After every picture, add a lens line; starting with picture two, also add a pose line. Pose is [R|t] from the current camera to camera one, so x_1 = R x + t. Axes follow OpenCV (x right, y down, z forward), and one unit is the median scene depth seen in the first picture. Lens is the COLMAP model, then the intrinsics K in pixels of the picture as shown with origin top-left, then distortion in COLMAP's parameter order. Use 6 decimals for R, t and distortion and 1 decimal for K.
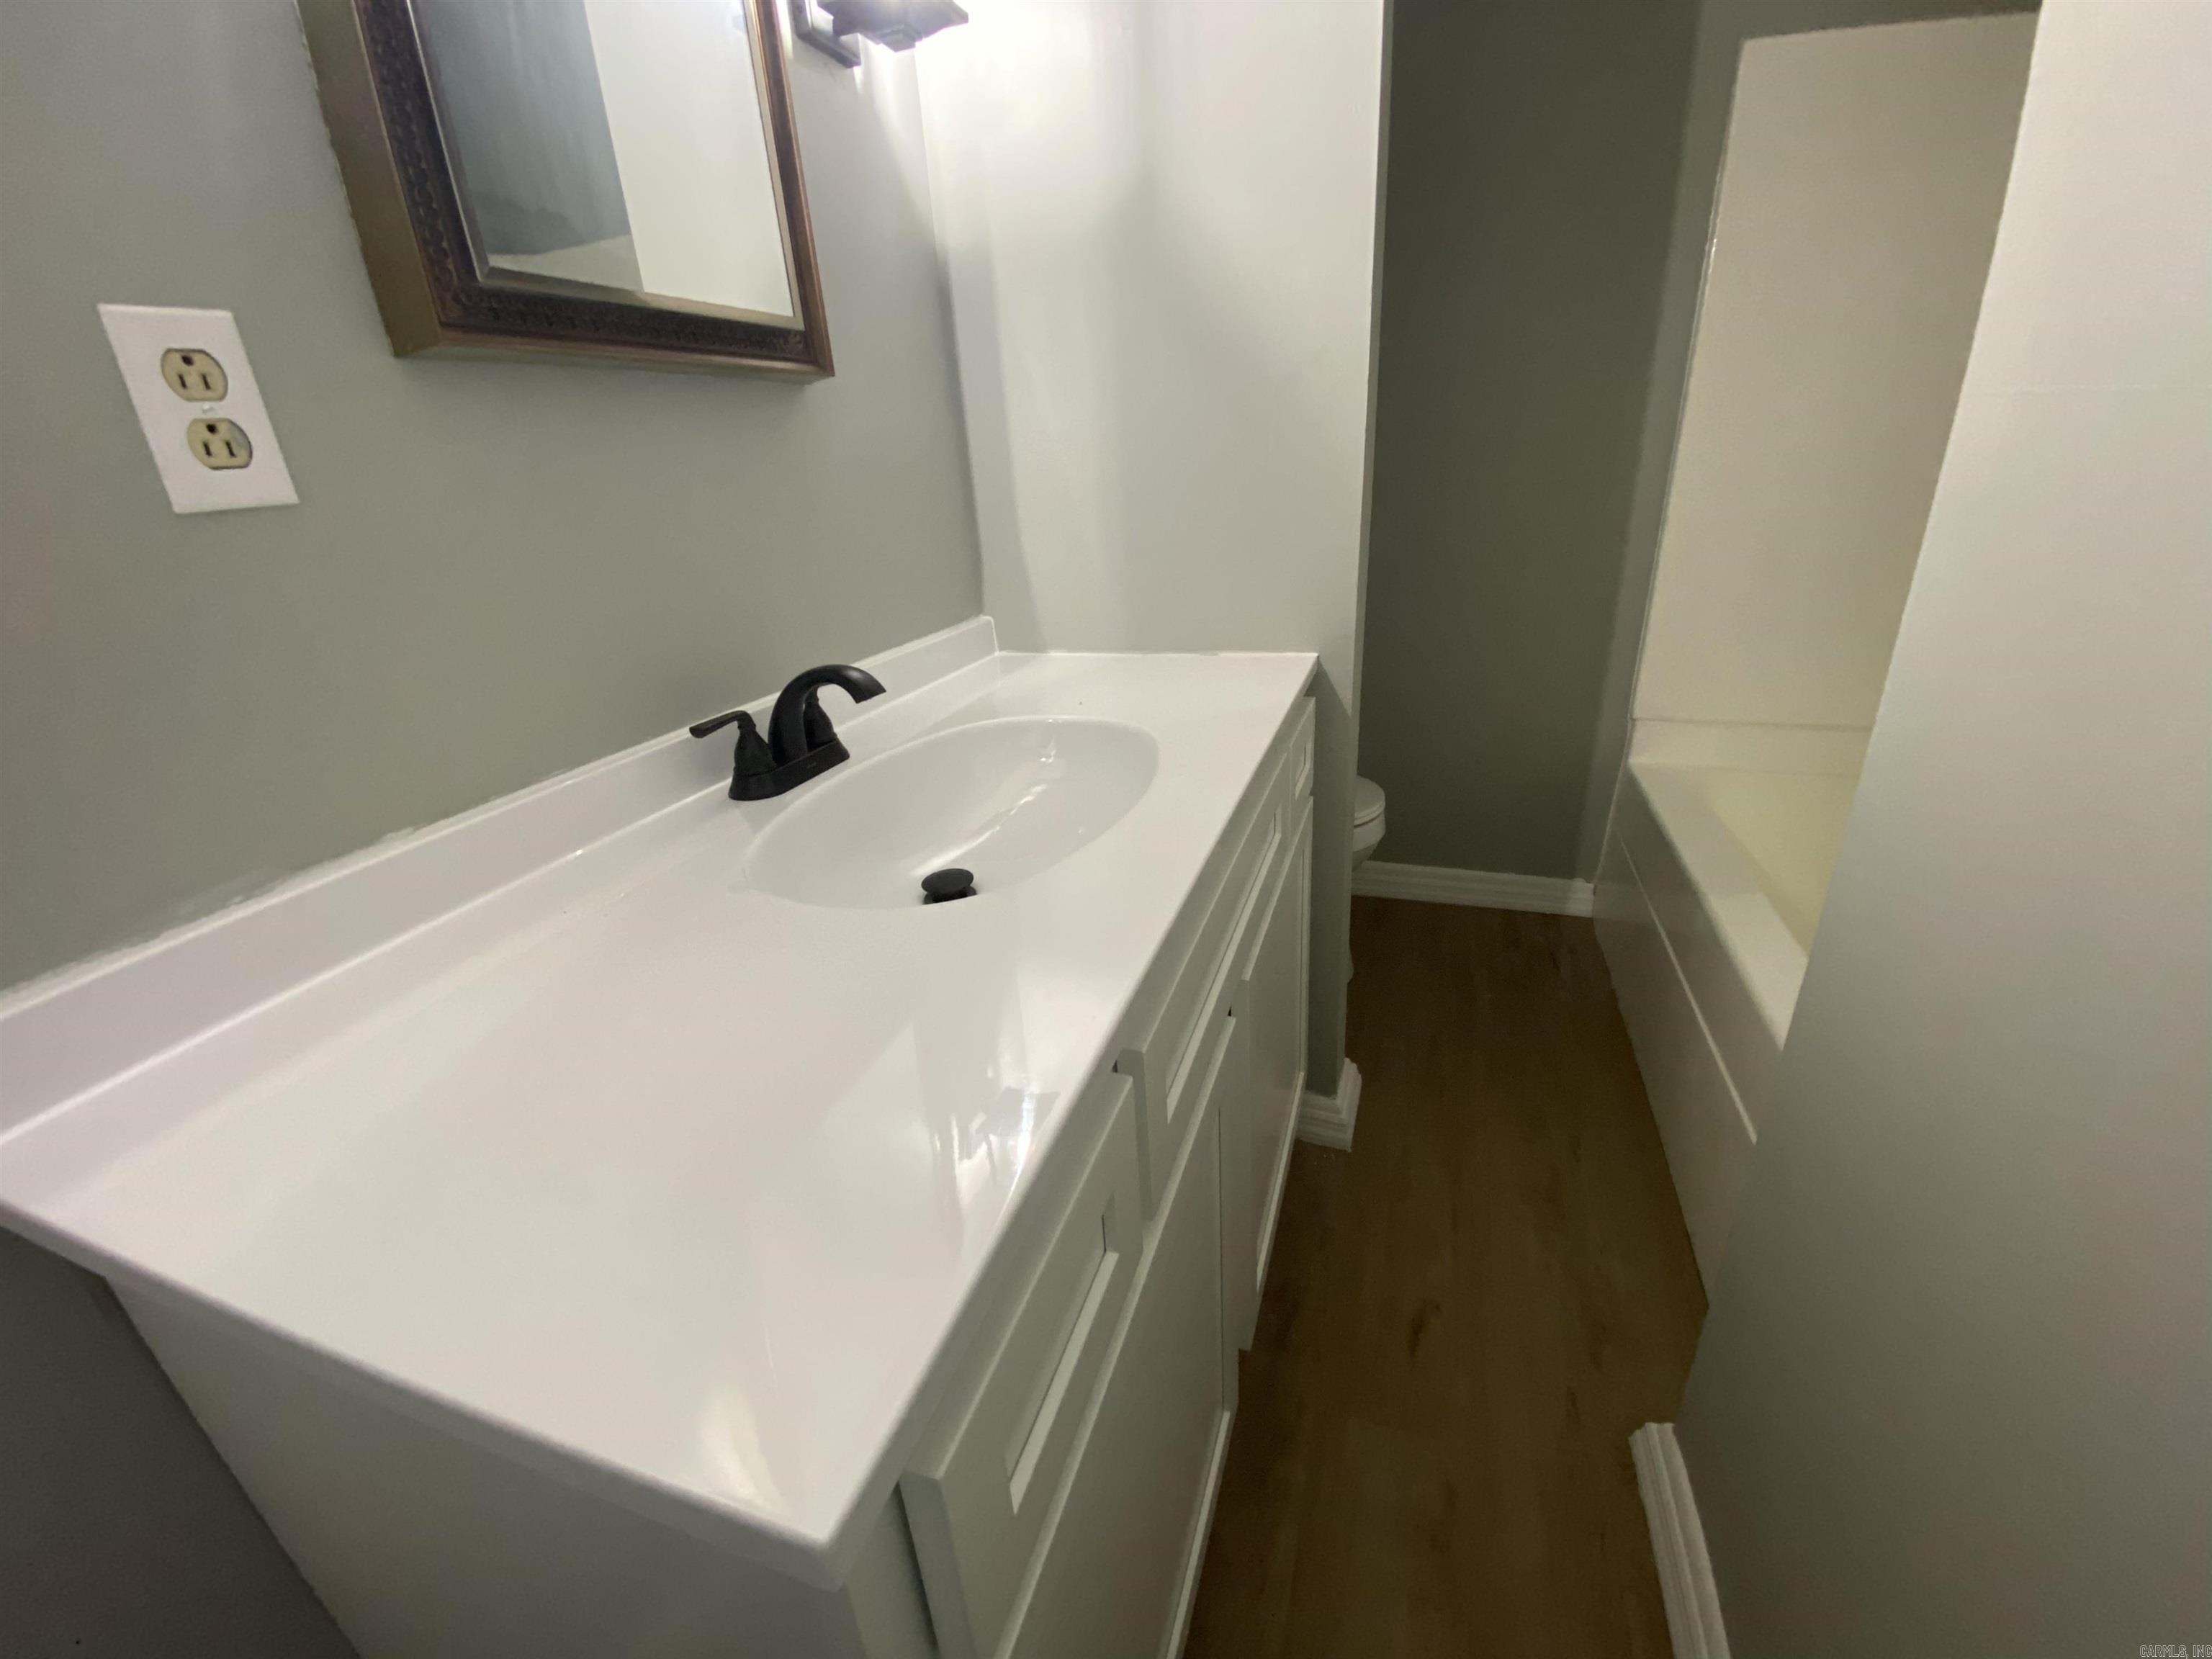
lens RADIAL K [[892.9, 0, 1100.1], [0, 892.9, 820.0], [0, 0, 1]] dist [0.031937, -0.027402]
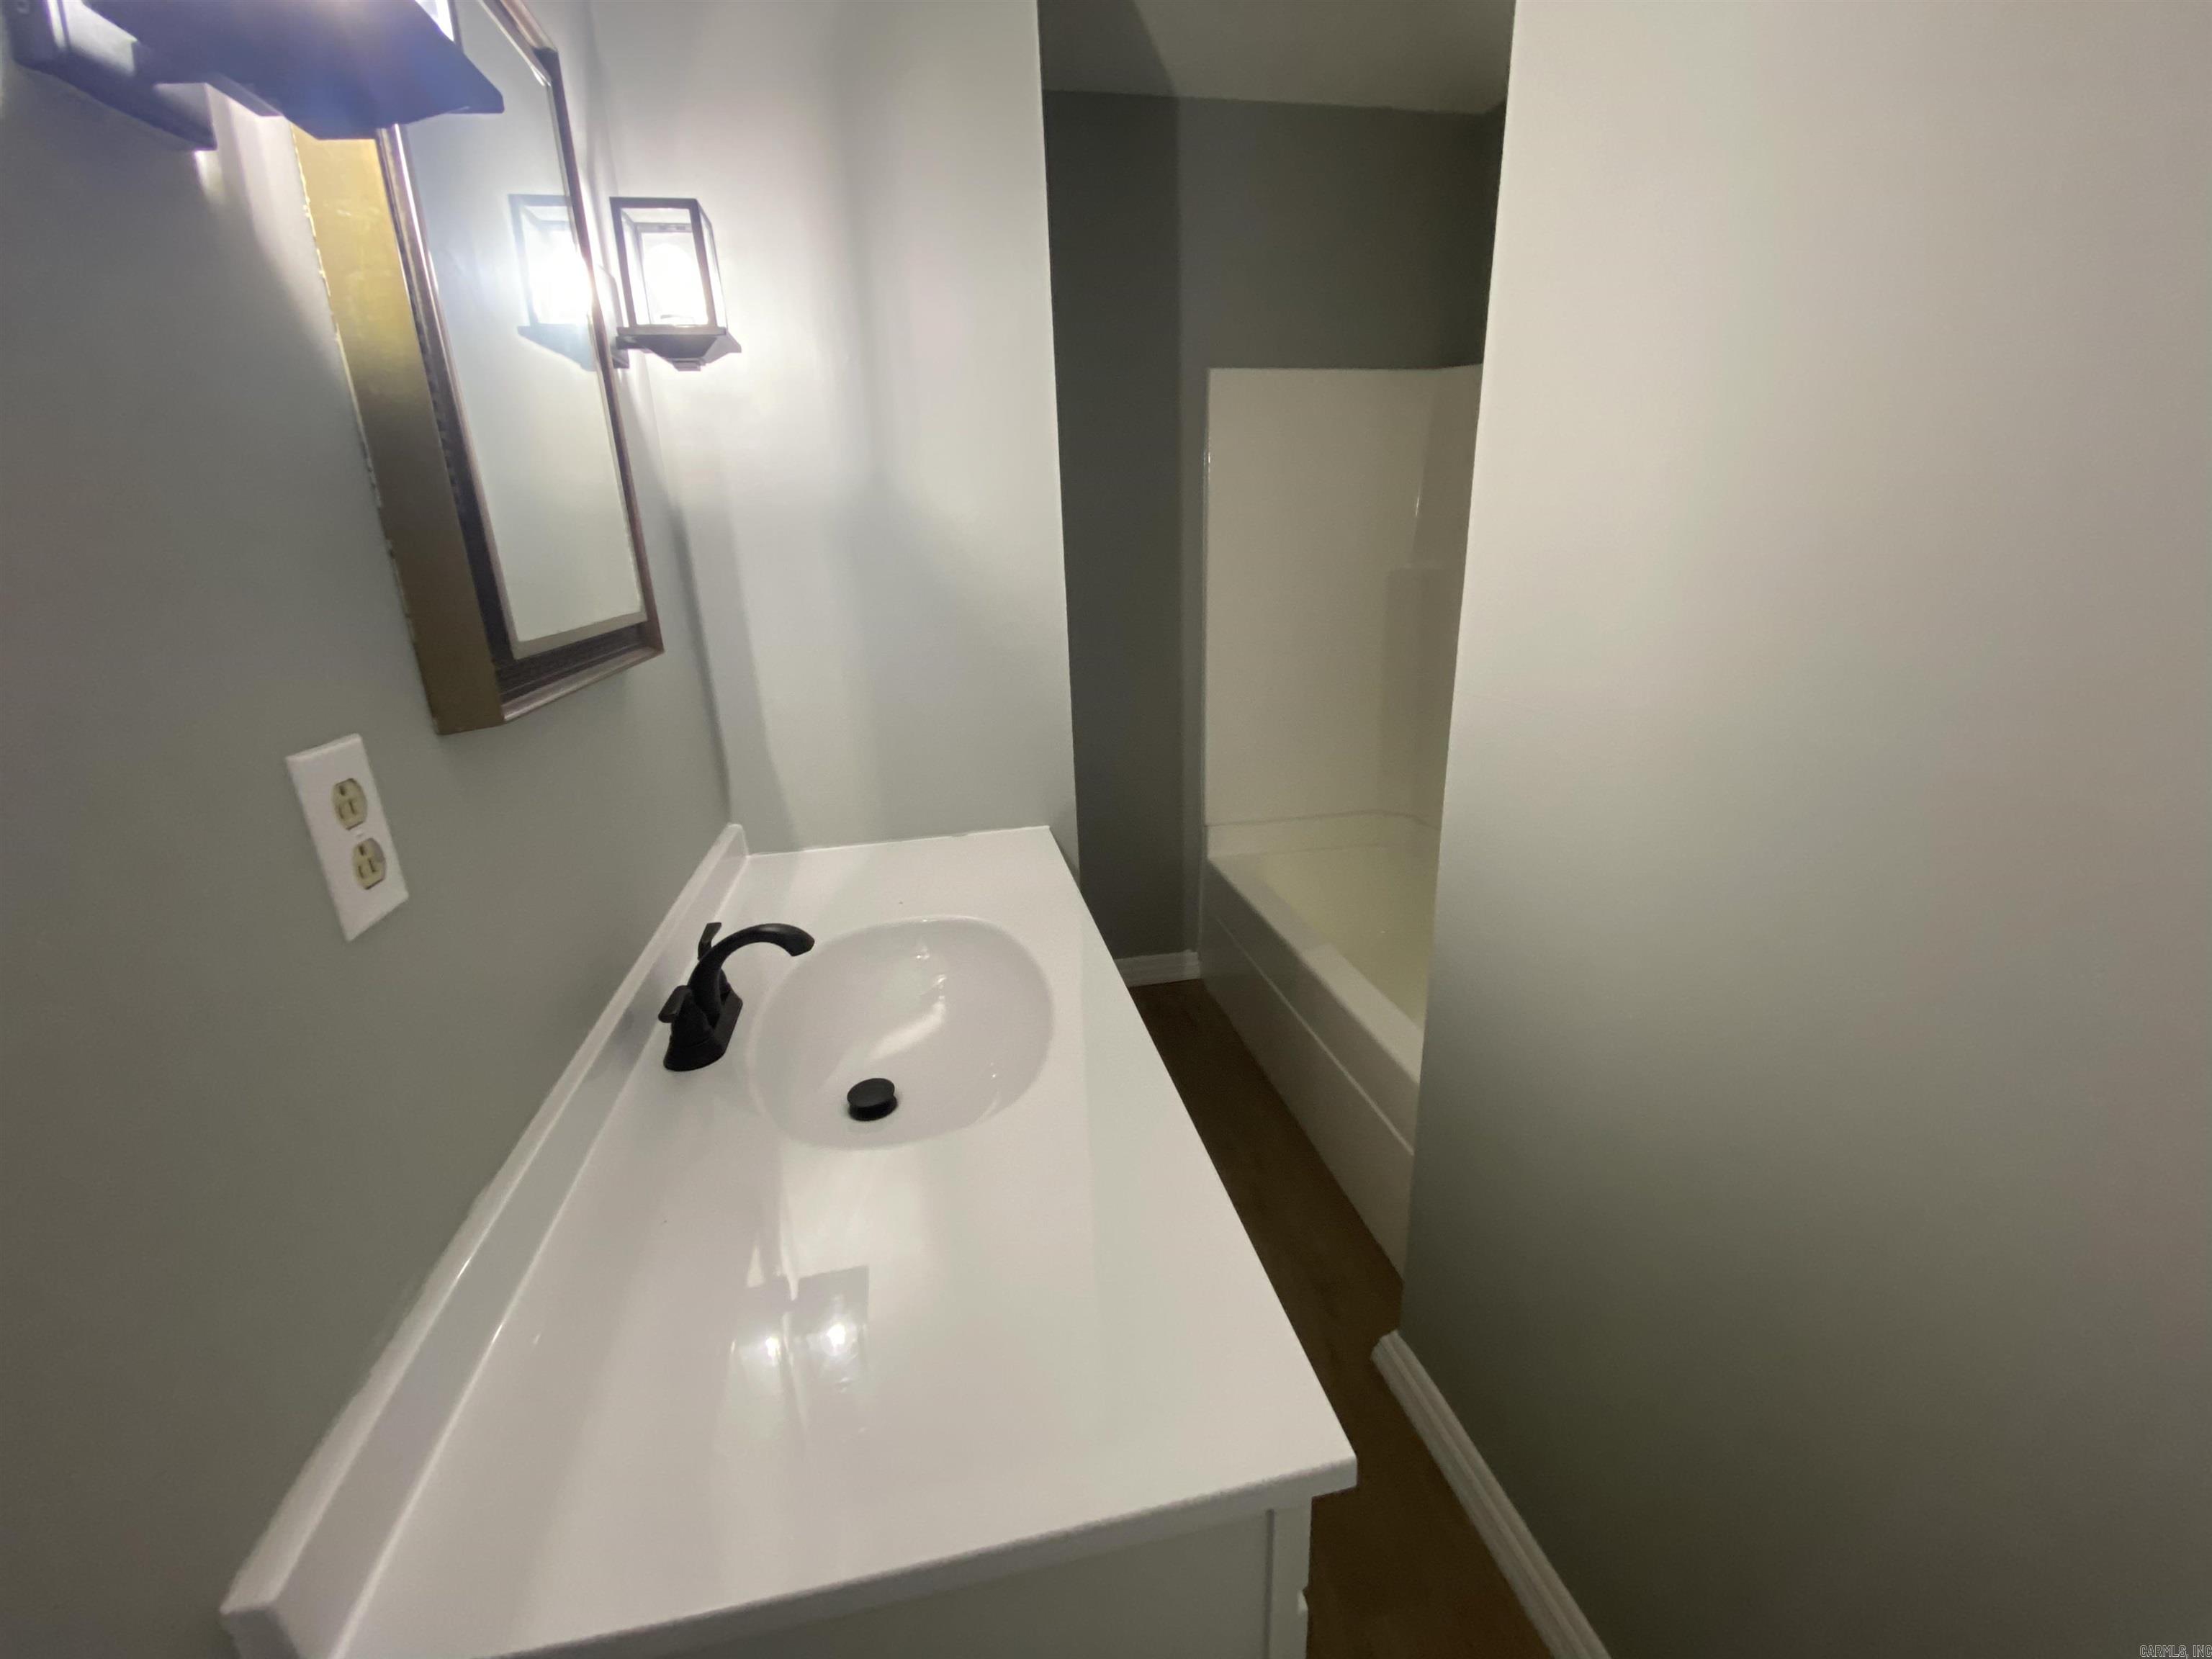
lens RADIAL K [[912.5, 0, 1115.5], [0, 912.5, 810.2], [0, 0, 1]] dist [0.000429, -0.009721]
pose [[0.855497, -0.119563, 0.503816, -0.468691], [0.177161, 0.981842, -0.067819, -0.157578], [-0.486559, 0.147275, 0.861145, -0.198685]]
